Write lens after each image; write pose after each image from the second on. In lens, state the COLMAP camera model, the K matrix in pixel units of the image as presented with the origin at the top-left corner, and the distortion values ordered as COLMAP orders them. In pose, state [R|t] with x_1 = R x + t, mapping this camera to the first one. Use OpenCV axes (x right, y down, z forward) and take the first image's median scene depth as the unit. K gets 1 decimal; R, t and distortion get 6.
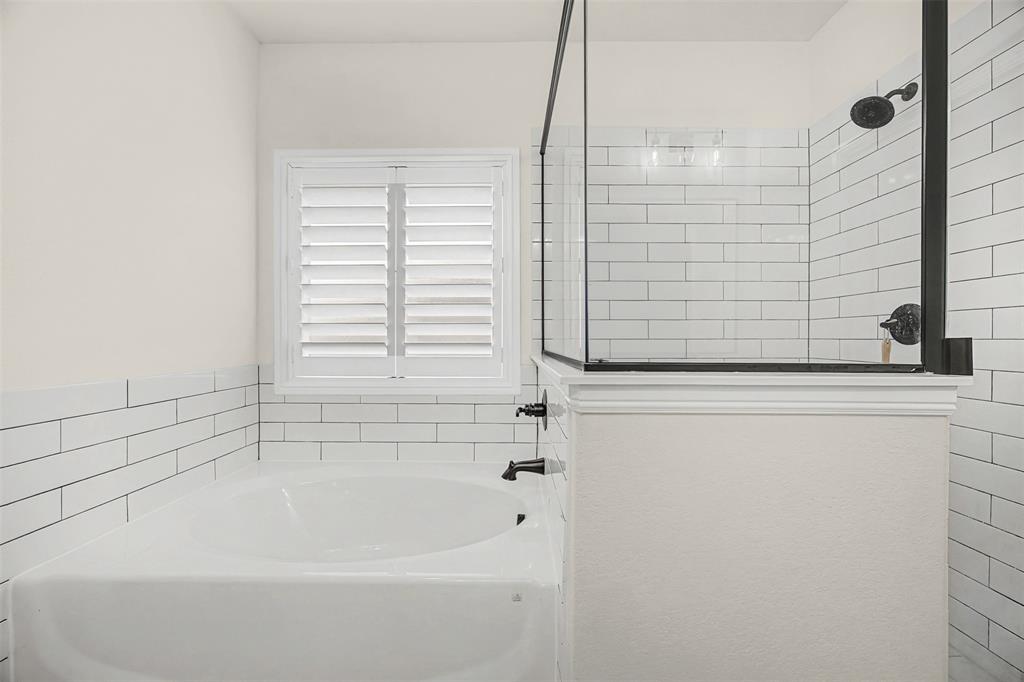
lens RADIAL K [[394.4, 0, 512.0], [0, 394.4, 341.0], [0, 0, 1]] dist [-0.000211, -0.000152]
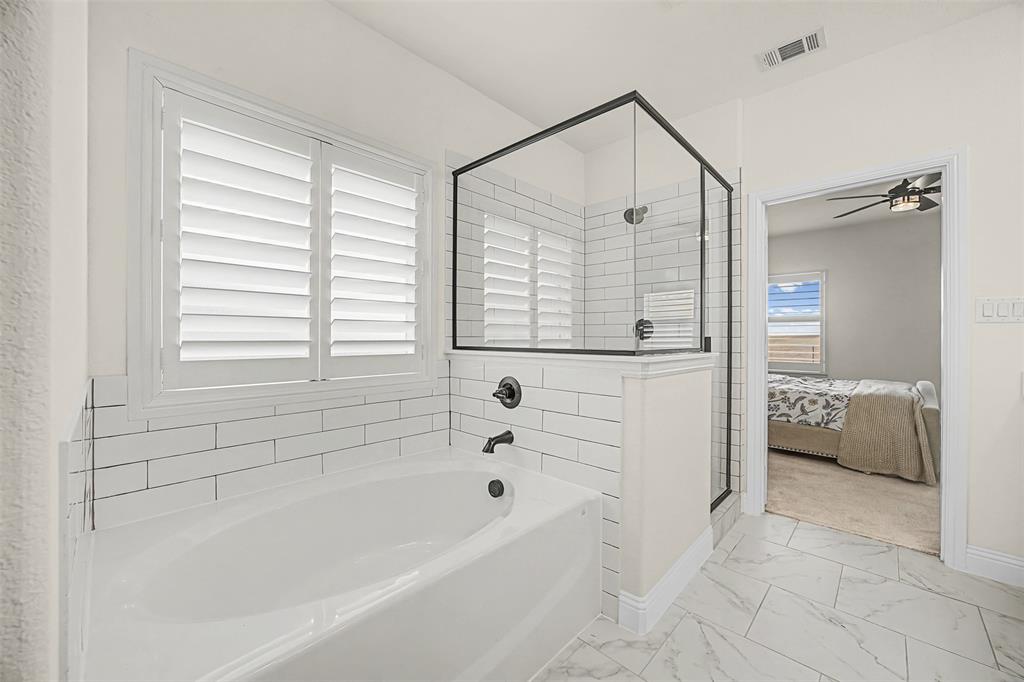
lens RADIAL K [[394.4, 0, 512.0], [0, 394.4, 341.0], [0, 0, 1]] dist [-0.000211, -0.000152]
pose [[0.698805, -0.005505, 0.715291, -0.624467], [0.001767, 0.999981, 0.005970, 0.001926], [-0.715310, -0.002908, 0.698801, 0.084451]]
